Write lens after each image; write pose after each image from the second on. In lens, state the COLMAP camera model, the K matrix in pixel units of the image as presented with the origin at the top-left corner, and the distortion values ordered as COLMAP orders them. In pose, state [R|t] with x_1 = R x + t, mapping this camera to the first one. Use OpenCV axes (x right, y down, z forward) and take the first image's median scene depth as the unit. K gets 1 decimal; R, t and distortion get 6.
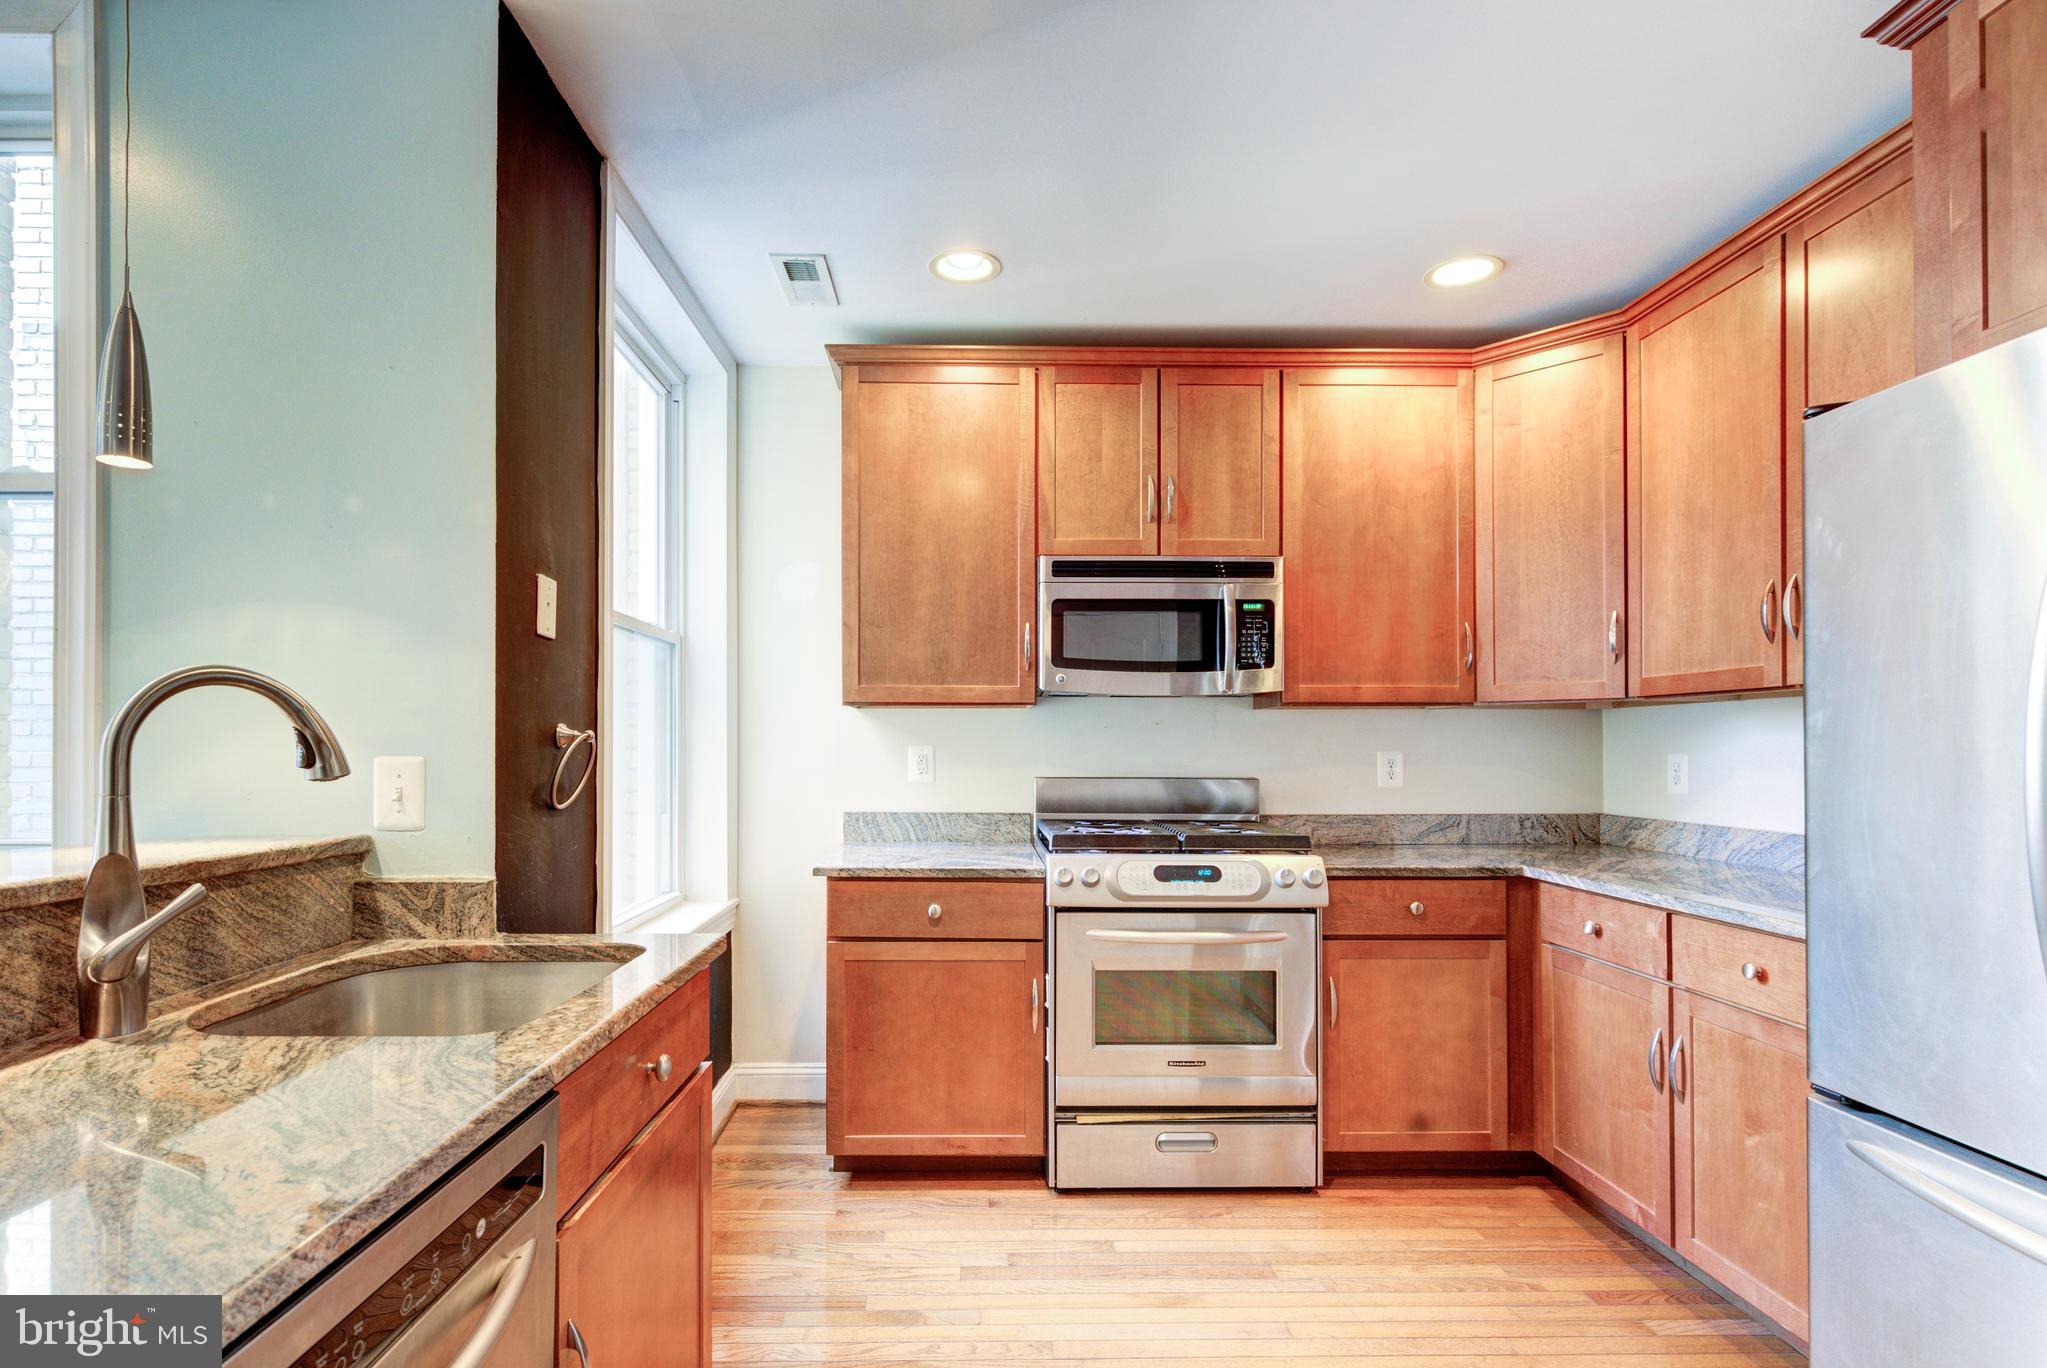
lens RADIAL K [[947.4, 0, 992.0], [0, 947.4, 734.5], [0, 0, 1]] dist [0.000791, -0.001716]
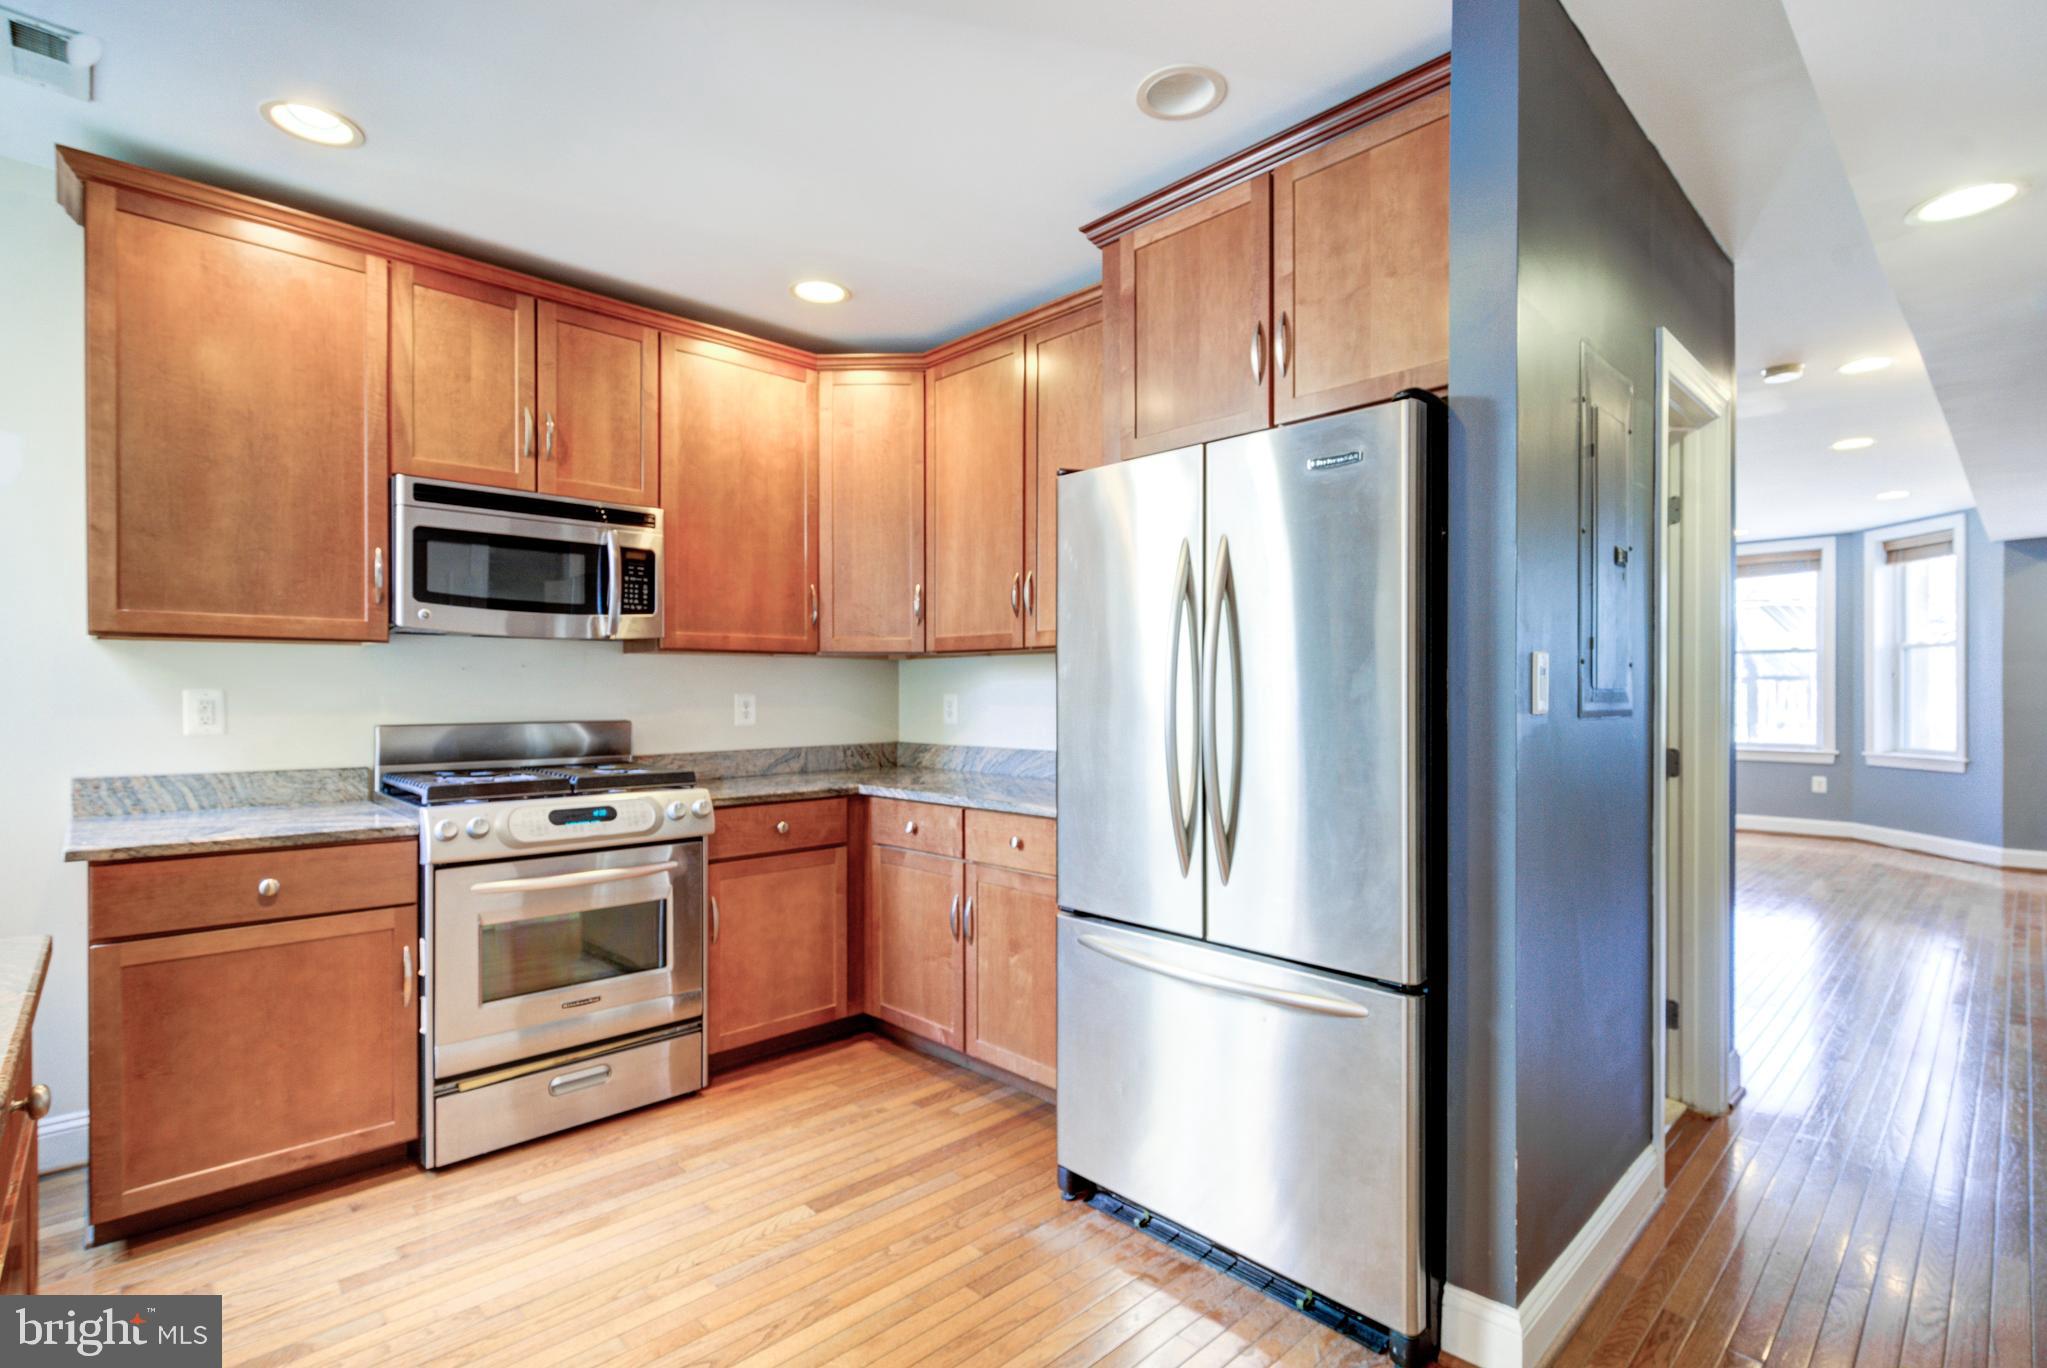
lens RADIAL K [[947.4, 0, 1002.0], [0, 947.4, 688.8], [0, 0, 1]] dist [0.000791, -0.001716]
pose [[0.742536, 0.000116, 0.669806, -0.138298], [-0.007477, 0.999939, 0.008115, 0.000700], [-0.669765, -0.011034, 0.742491, -0.048516]]
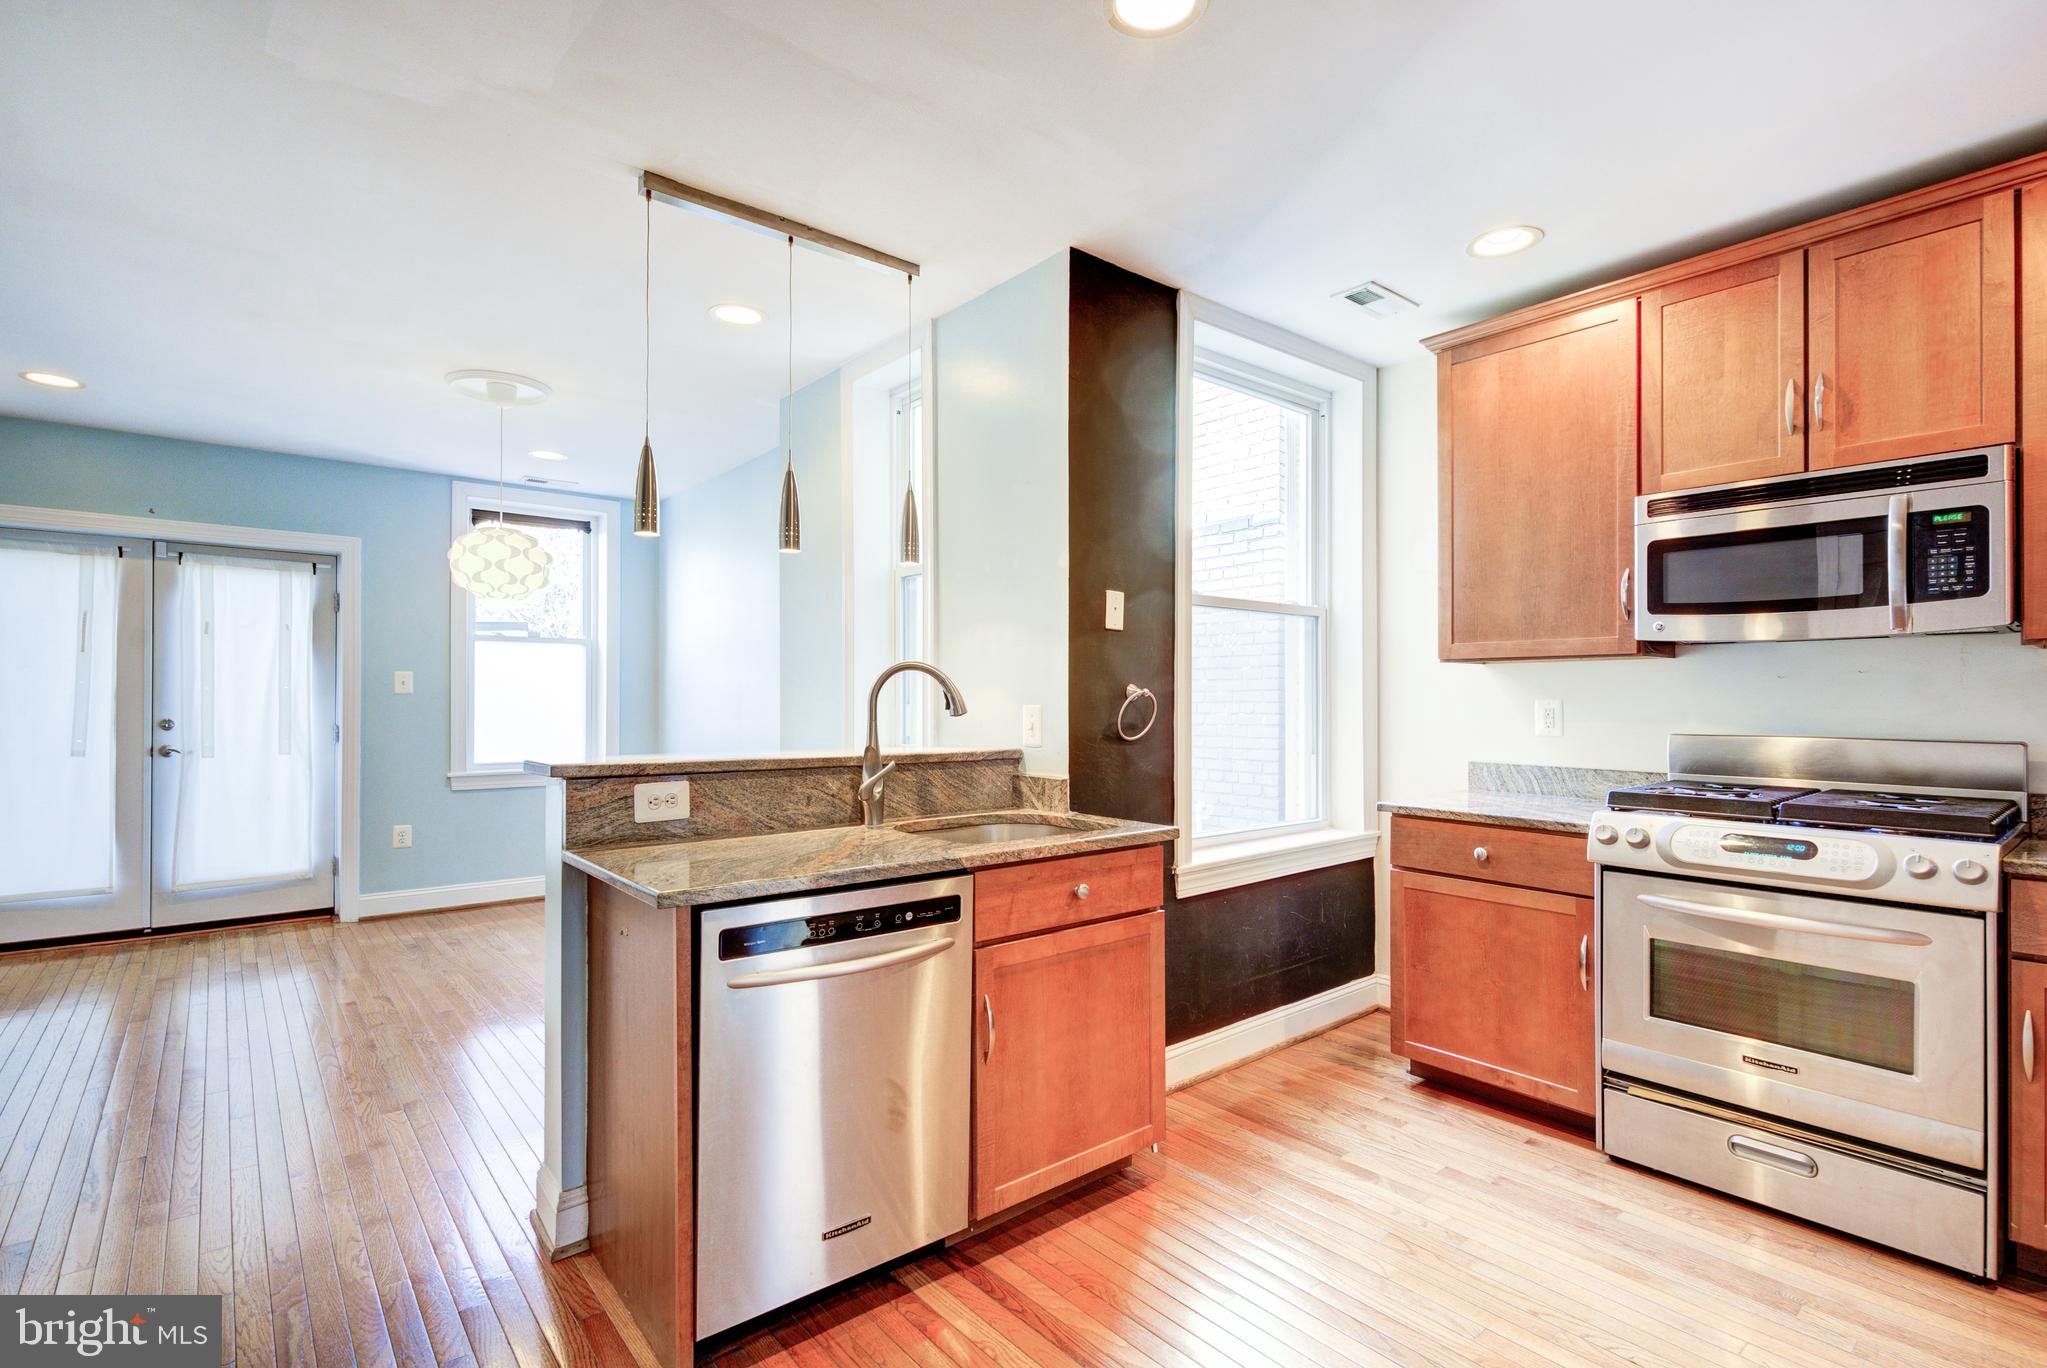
lens RADIAL K [[947.4, 0, 1059.9], [0, 947.4, 687.1], [0, 0, 1]] dist [0.000791, -0.001716]
pose [[0.647936, -0.011749, -0.761604, 0.445130], [0.009391, 0.999928, -0.007436, 0.002150], [0.761637, -0.002334, 0.648000, -0.055103]]
